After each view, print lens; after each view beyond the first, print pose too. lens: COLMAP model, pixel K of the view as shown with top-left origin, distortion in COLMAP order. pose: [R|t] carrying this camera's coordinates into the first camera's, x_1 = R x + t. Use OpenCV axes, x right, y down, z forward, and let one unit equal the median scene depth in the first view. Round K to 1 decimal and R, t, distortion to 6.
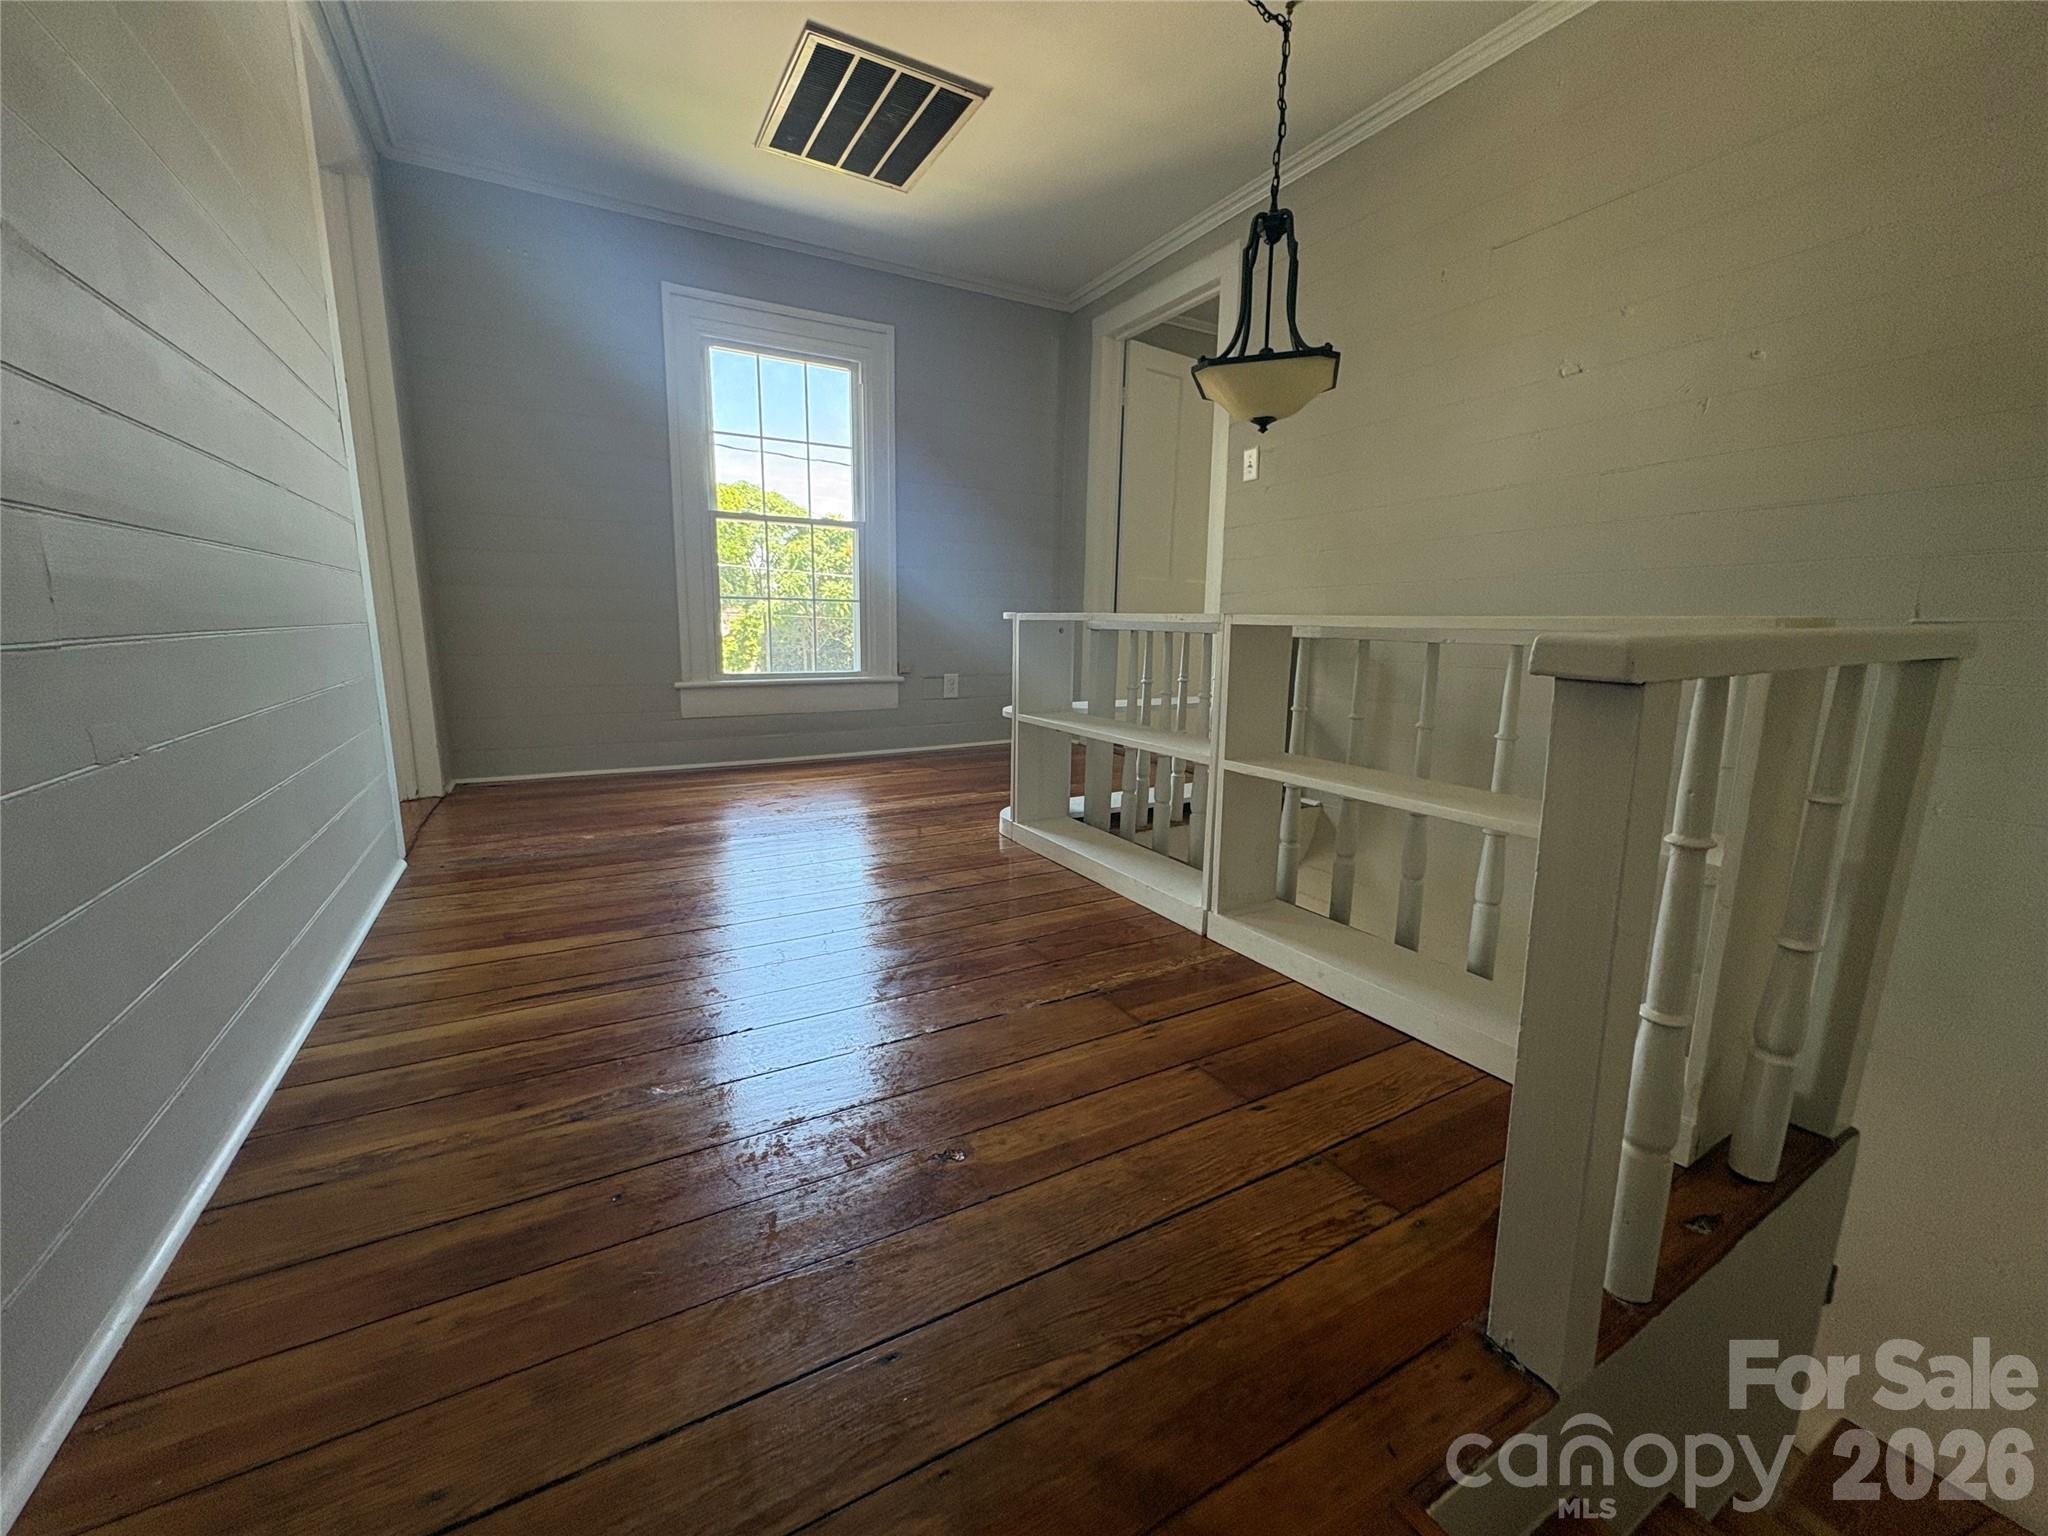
lens RADIAL K [[823.4, 0, 1017.6], [0, 823.4, 769.7], [0, 0, 1]] dist [0.001562, -0.000515]
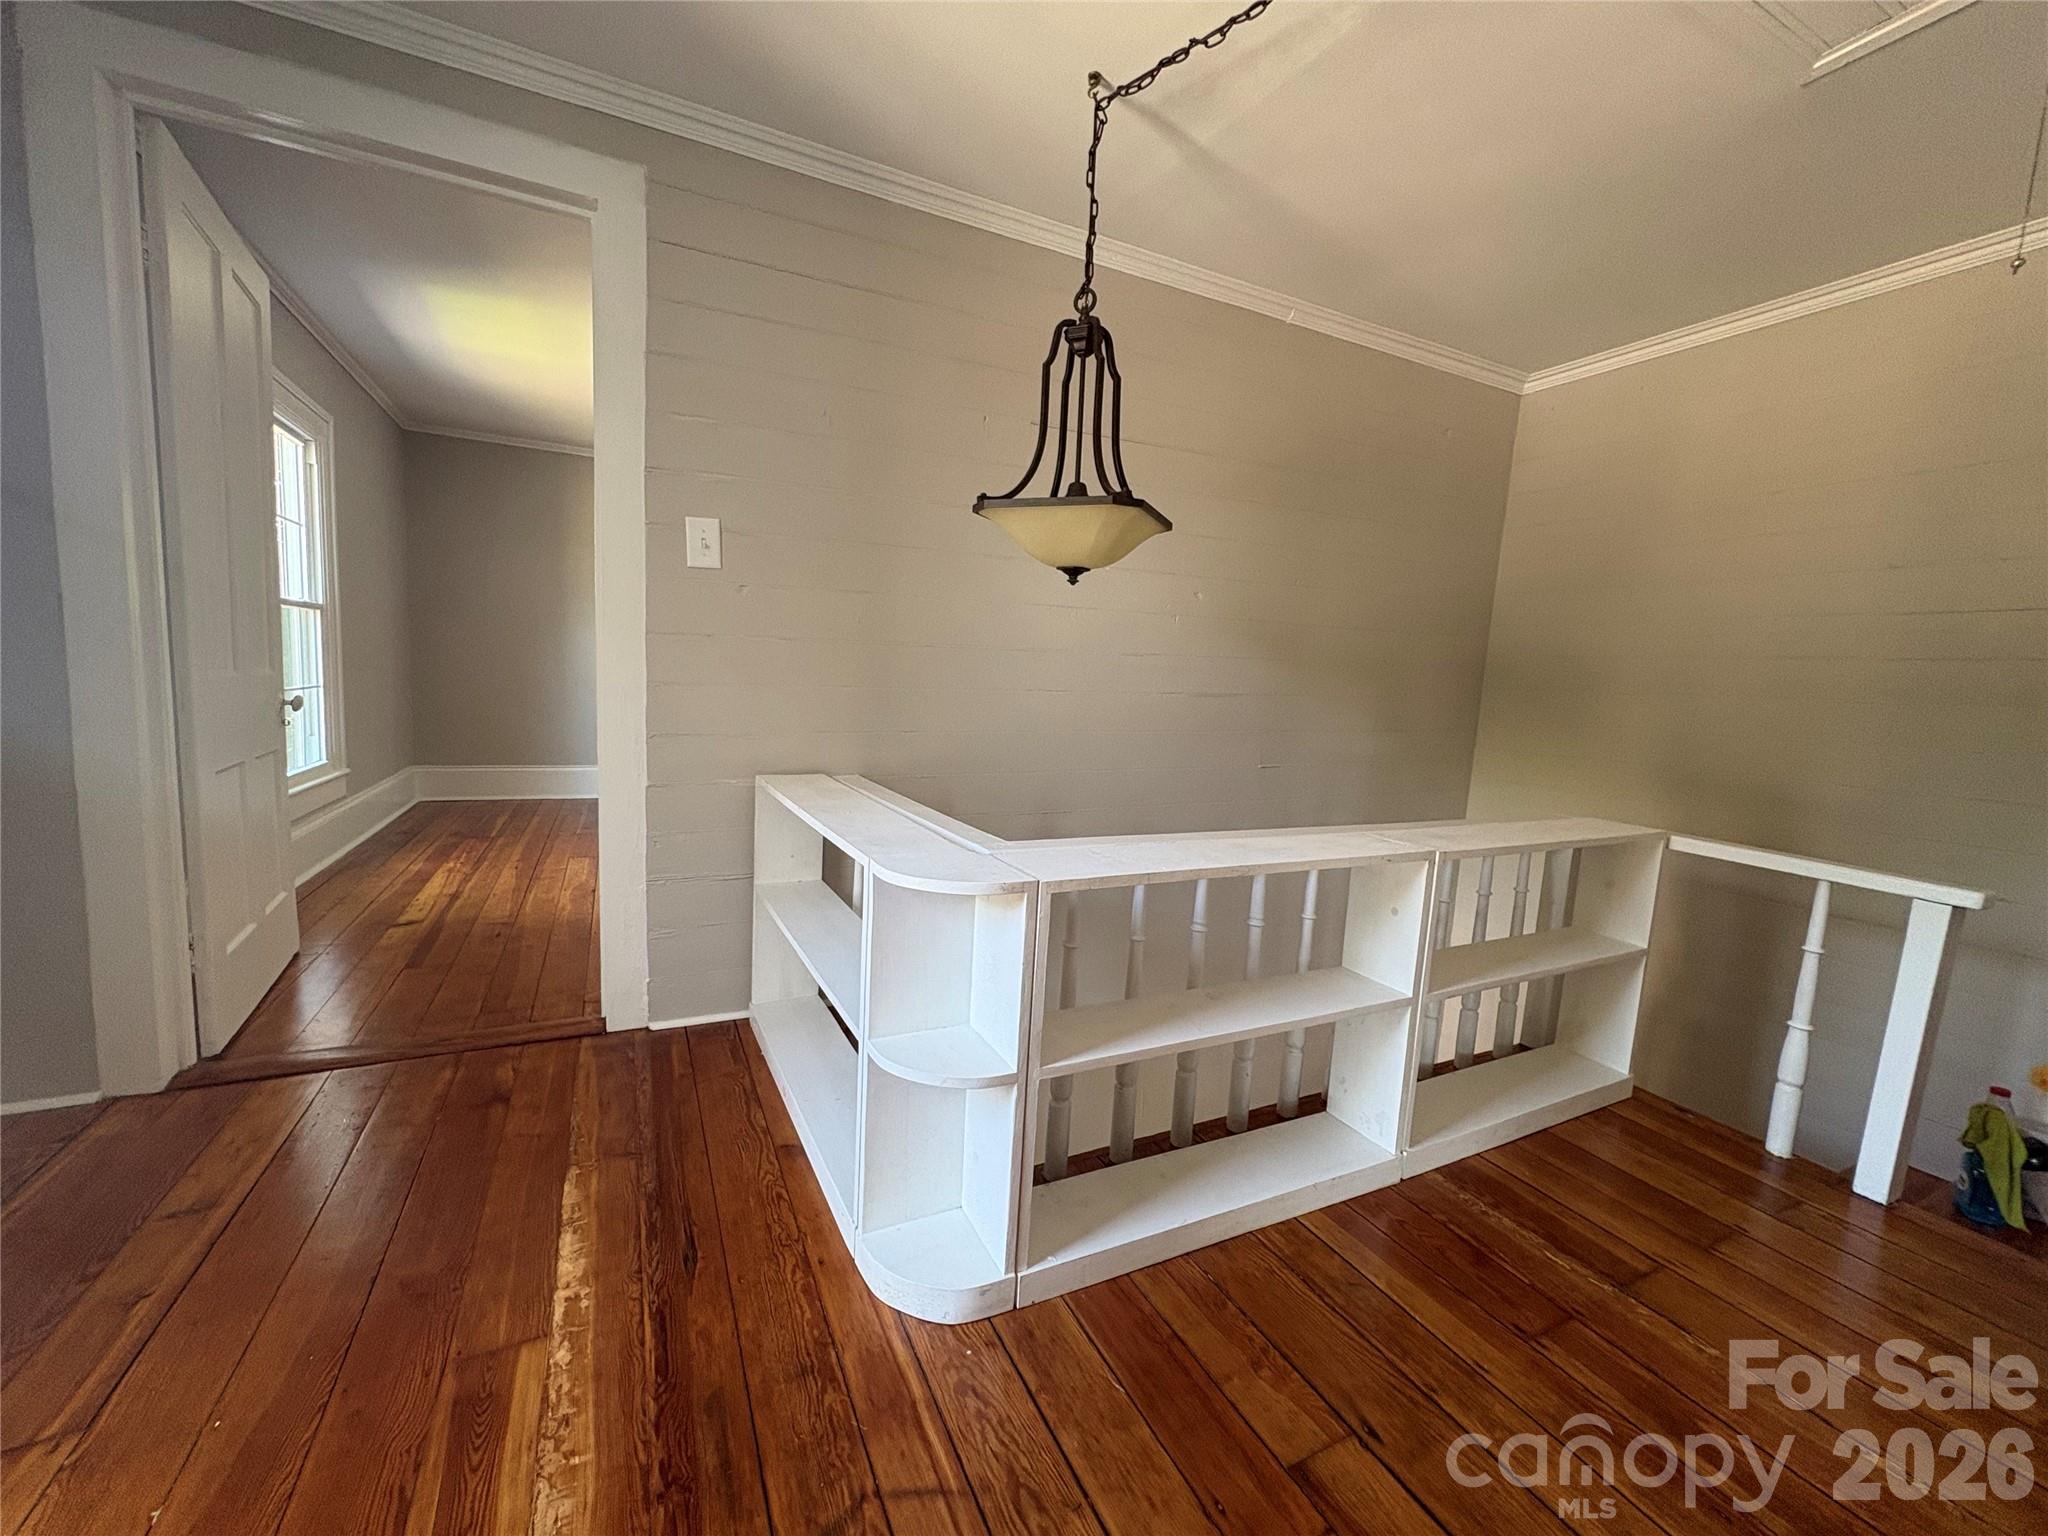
lens RADIAL K [[823.1, 0, 1031.5], [0, 823.1, 768.4], [0, 0, 1]] dist [0.001579, 0.000053]
pose [[0.047254, -0.126099, 0.990892, -0.514069], [0.128901, 0.984475, 0.119135, -0.331996], [-0.990531, 0.122097, 0.062775, 1.001671]]
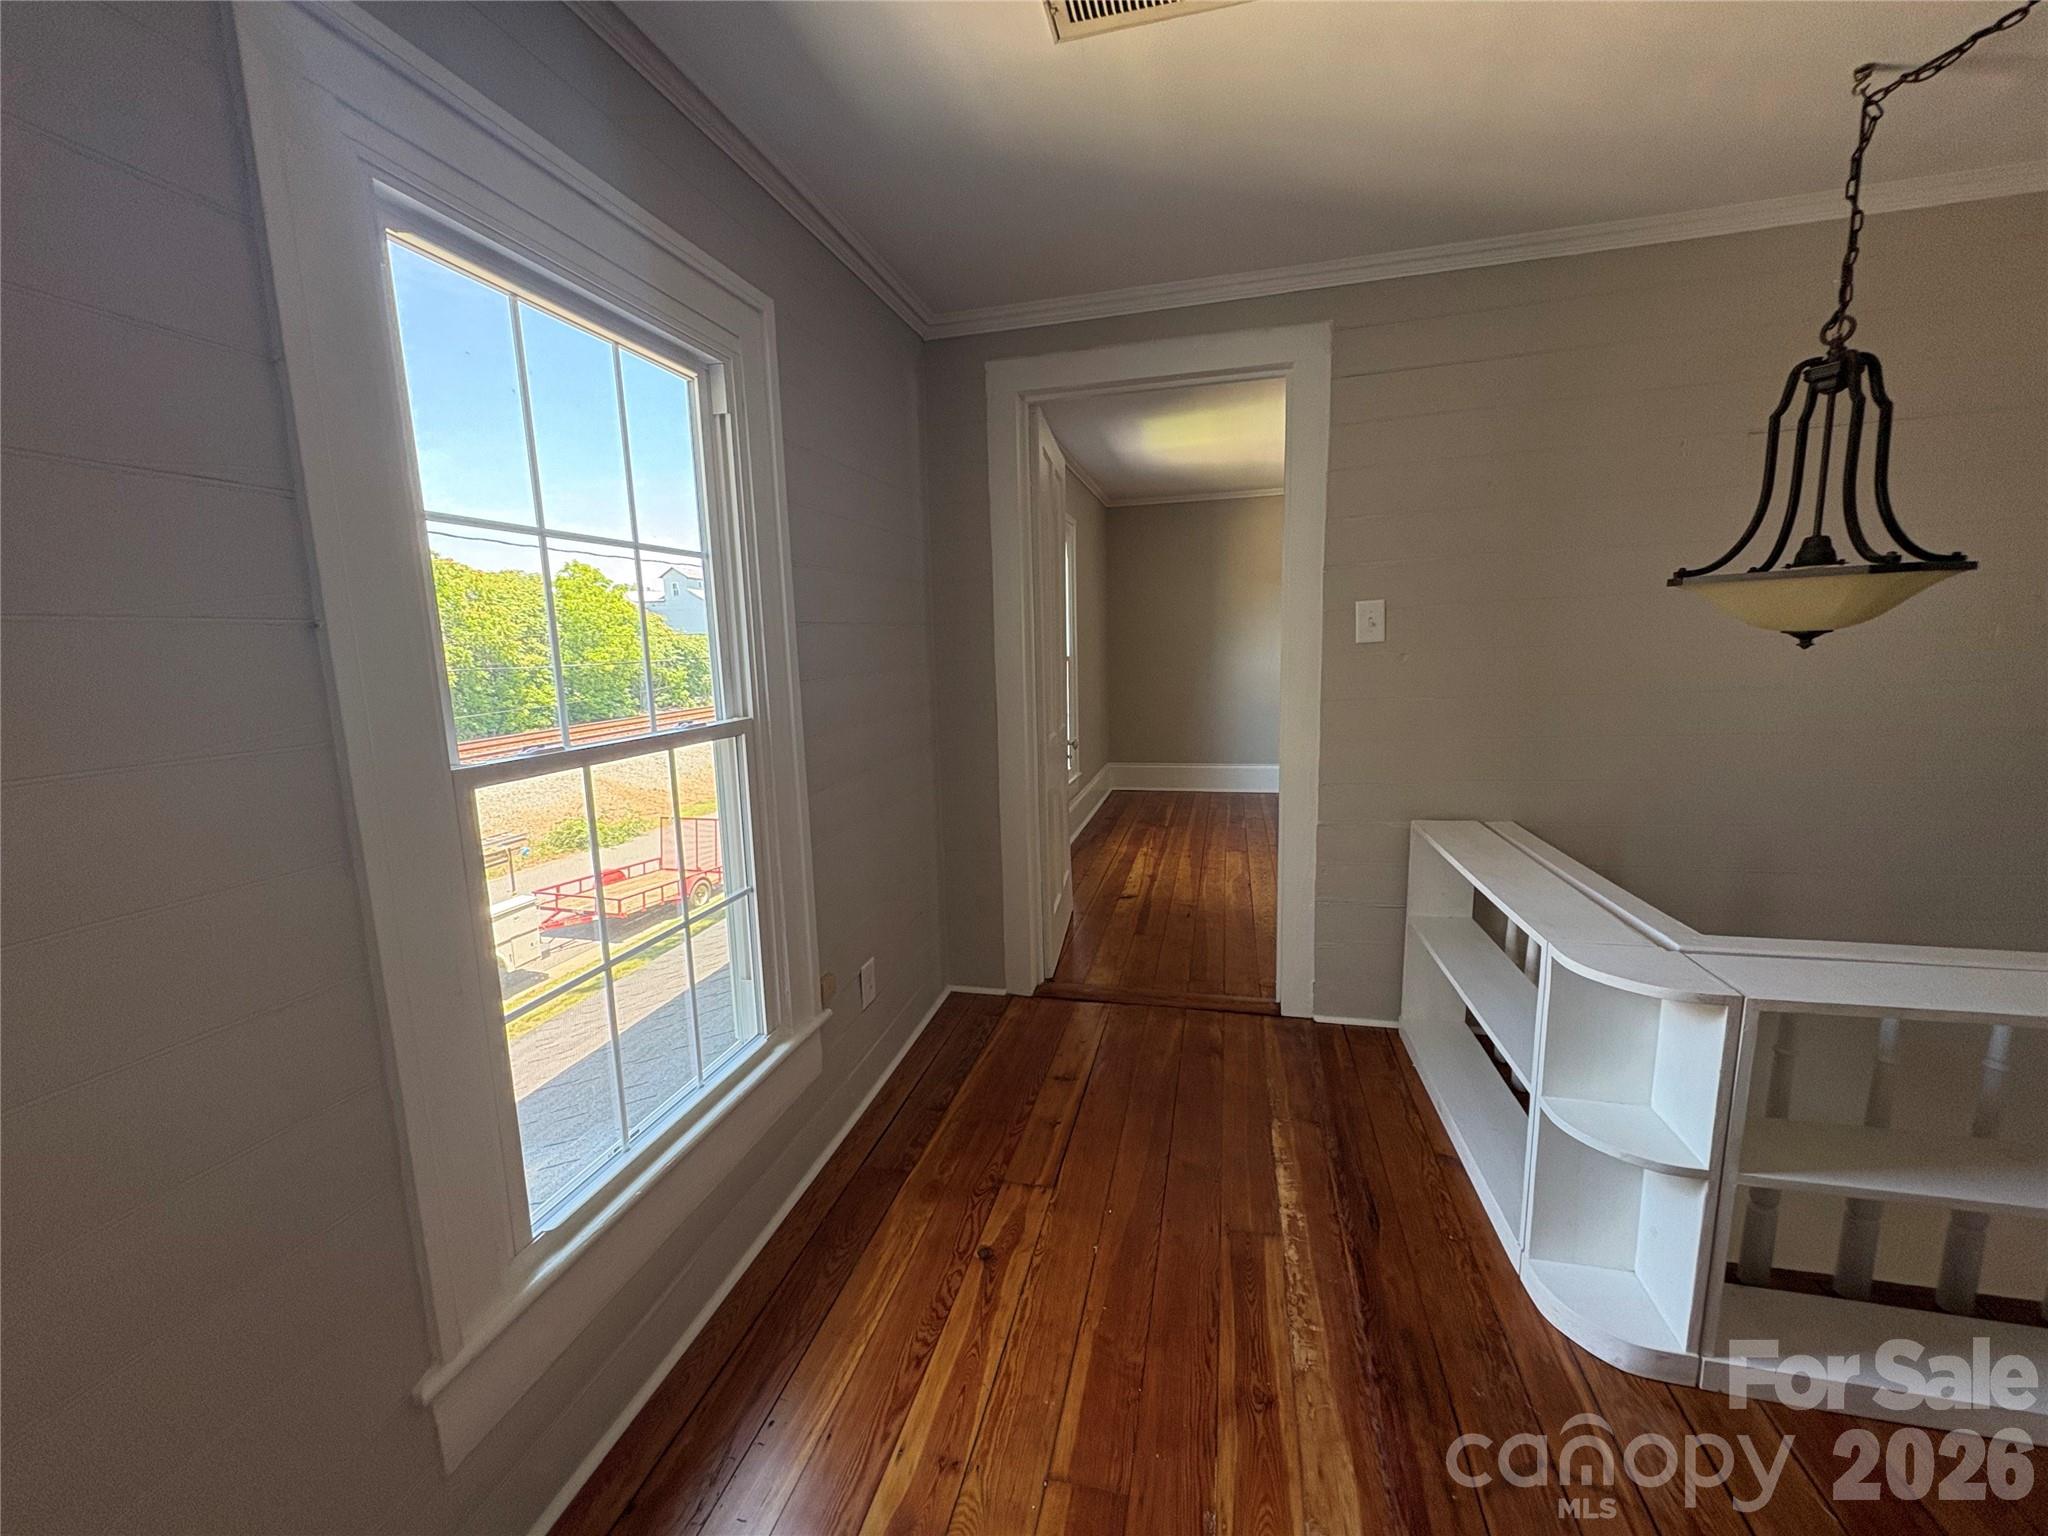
lens RADIAL K [[823.4, 0, 1017.6], [0, 823.4, 769.7], [0, 0, 1]] dist [0.001562, -0.000515]
pose [[0.683271, -0.152174, 0.714131, -0.695917], [0.171258, 0.984159, 0.045856, -0.452940], [-0.709796, 0.090968, 0.698508, 0.985483]]
